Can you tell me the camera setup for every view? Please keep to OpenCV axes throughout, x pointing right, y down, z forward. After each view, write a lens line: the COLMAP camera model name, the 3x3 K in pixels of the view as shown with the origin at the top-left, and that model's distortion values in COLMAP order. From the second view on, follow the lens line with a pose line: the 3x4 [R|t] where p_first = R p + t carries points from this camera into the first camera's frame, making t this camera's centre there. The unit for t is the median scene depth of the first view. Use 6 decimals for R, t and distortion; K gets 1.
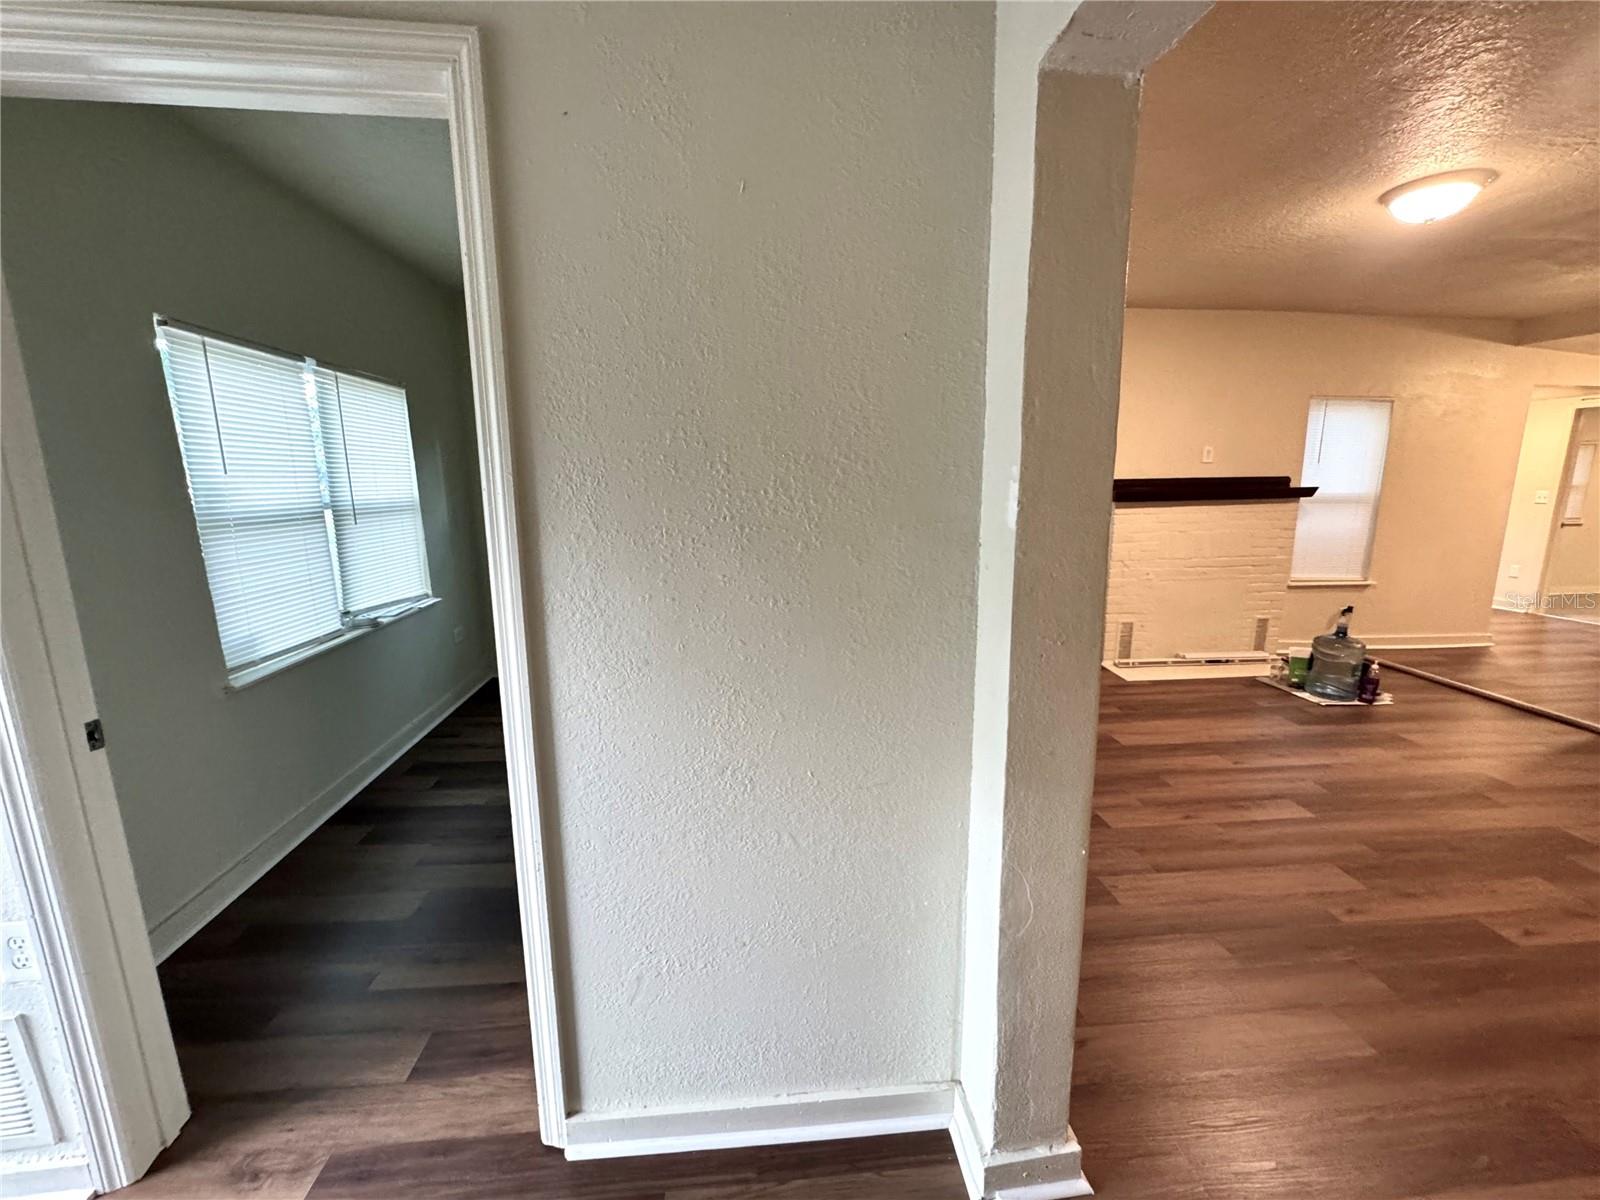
lens RADIAL K [[638.7, 0, 800.0], [0, 638.7, 600.0], [0, 0, 1]] dist [-0.005056, -0.000163]
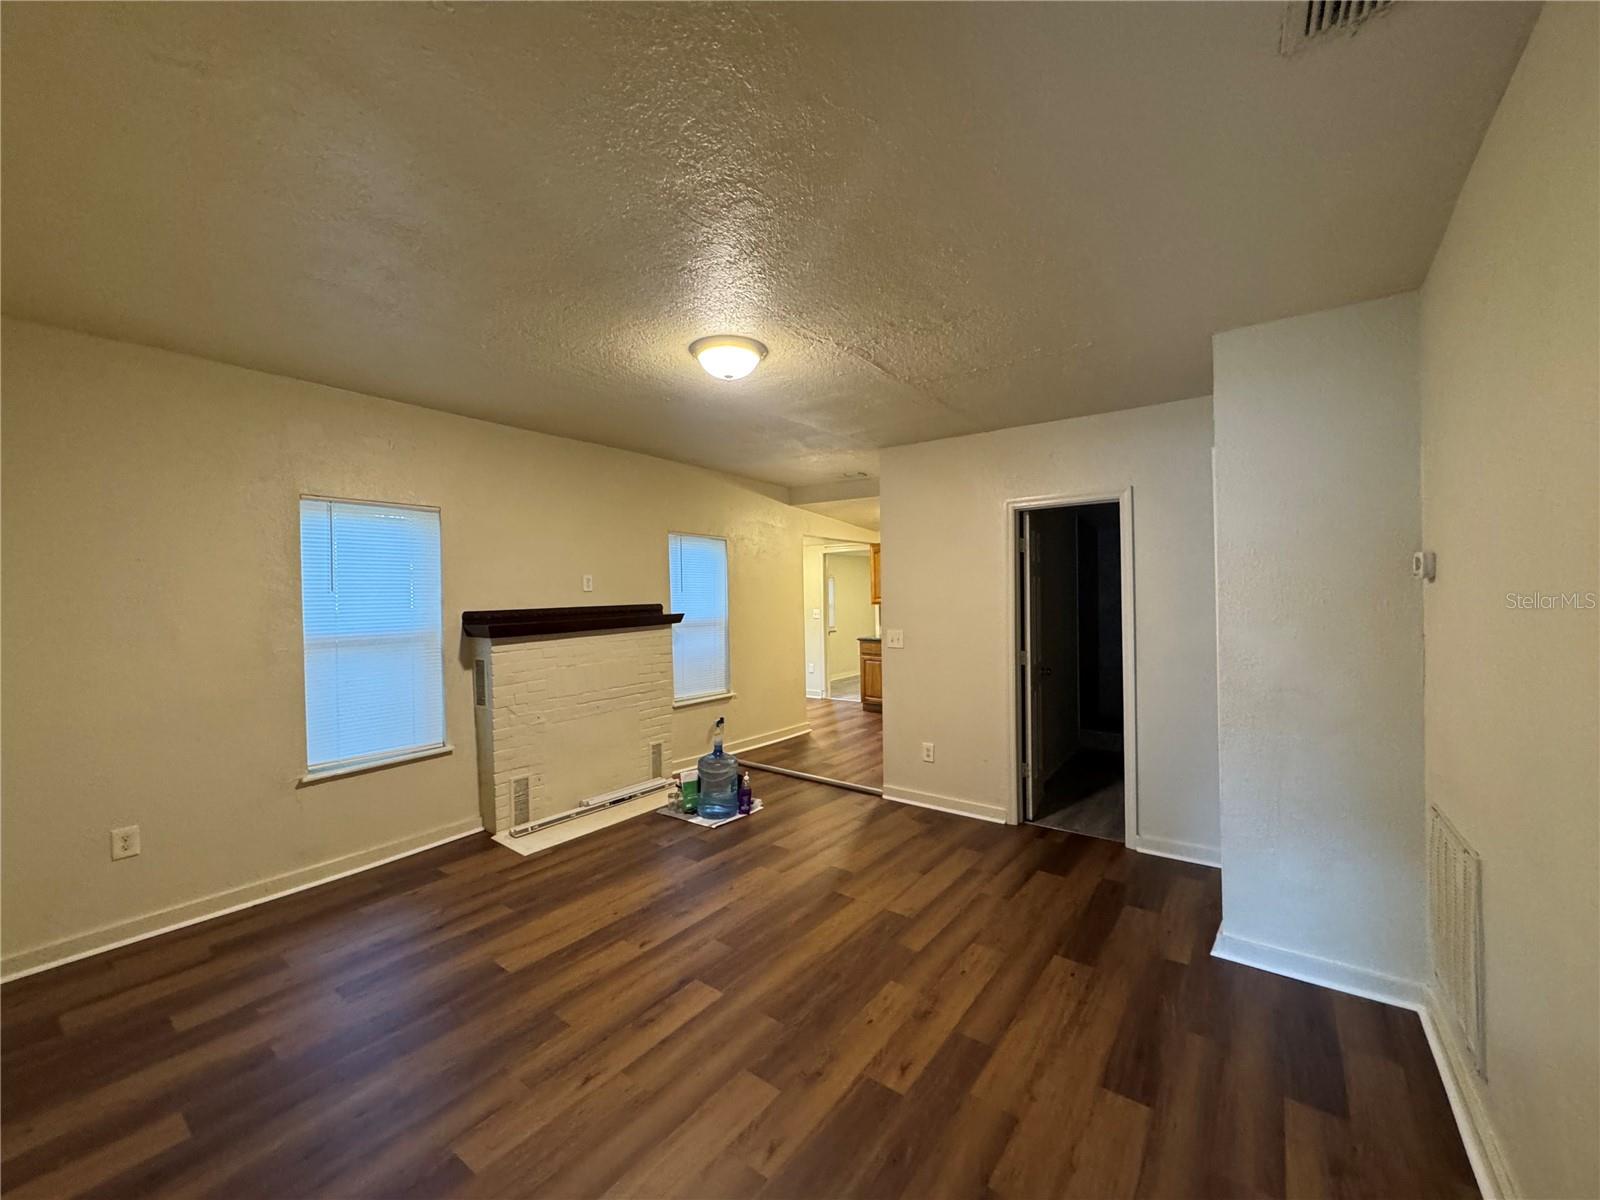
lens RADIAL K [[638.7, 0, 800.0], [0, 638.7, 600.0], [0, 0, 1]] dist [-0.005056, -0.000163]
pose [[0.664081, -0.009320, 0.747602, 0.160652], [0.149899, 0.981279, -0.120919, -0.046546], [-0.732480, 0.192364, 0.653046, 0.171012]]
